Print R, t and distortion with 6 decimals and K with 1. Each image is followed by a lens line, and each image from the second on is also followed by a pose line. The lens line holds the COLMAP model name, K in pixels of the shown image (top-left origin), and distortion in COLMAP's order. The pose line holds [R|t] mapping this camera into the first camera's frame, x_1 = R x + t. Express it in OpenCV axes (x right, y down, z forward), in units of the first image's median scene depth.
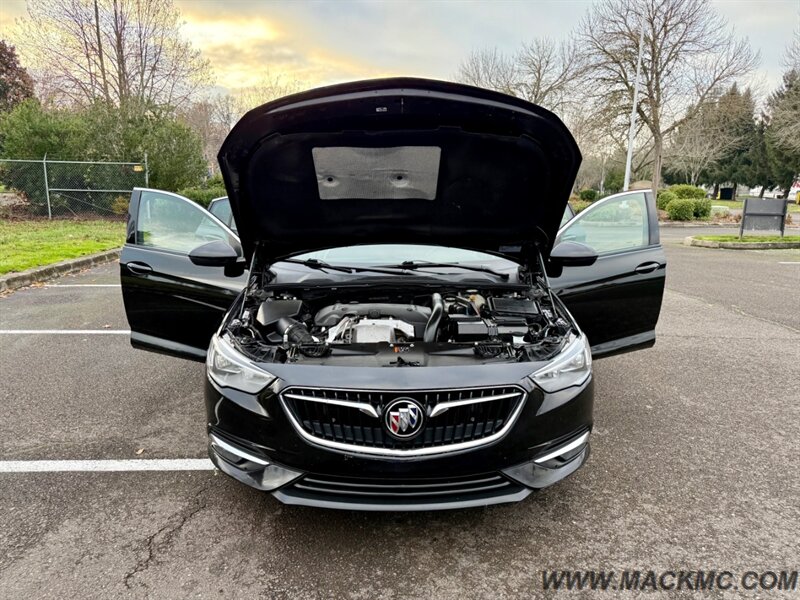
lens RADIAL K [[571.0, 0, 395.2], [0, 571.0, 300.1], [0, 0, 1]] dist [-0.000470, -0.001289]
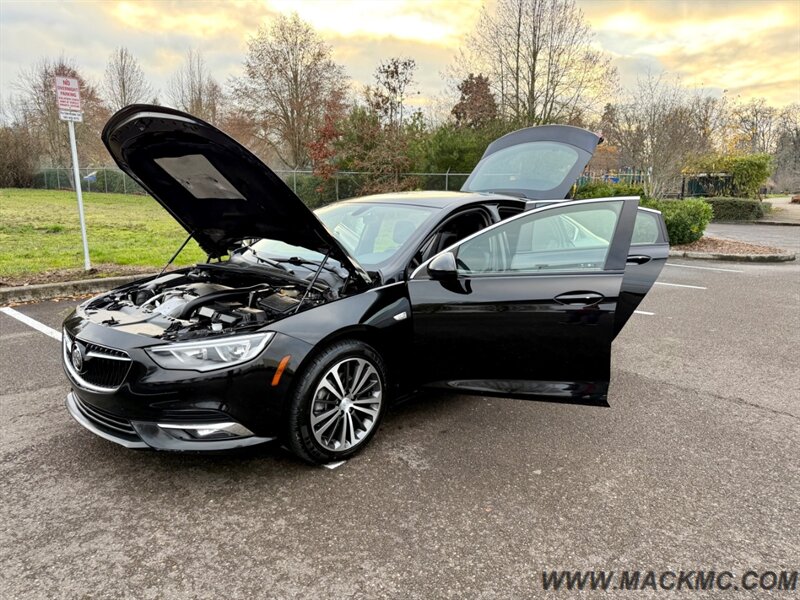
lens RADIAL K [[565.0, 0, 393.2], [0, 565.0, 312.4], [0, 0, 1]] dist [-0.003223, -0.005007]
pose [[0.710997, 0.144048, -0.688283, 1.236358], [-0.139654, 0.988222, 0.062558, -0.074404], [0.689188, 0.051643, 0.722740, 0.451546]]
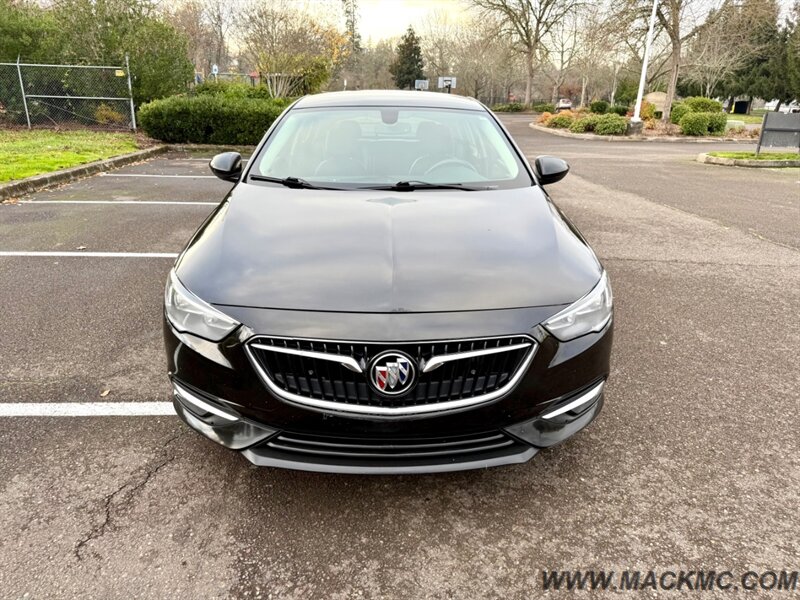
lens RADIAL K [[572.3, 0, 400.0], [0, 572.3, 300.0], [0, 0, 1]] dist [-0.000114, -0.004800]
pose [[0.999951, 0.006224, 0.007656, 0.016446], [-0.007268, 0.989427, 0.144850, -0.020182], [-0.006674, -0.144898, 0.989424, 0.147864]]
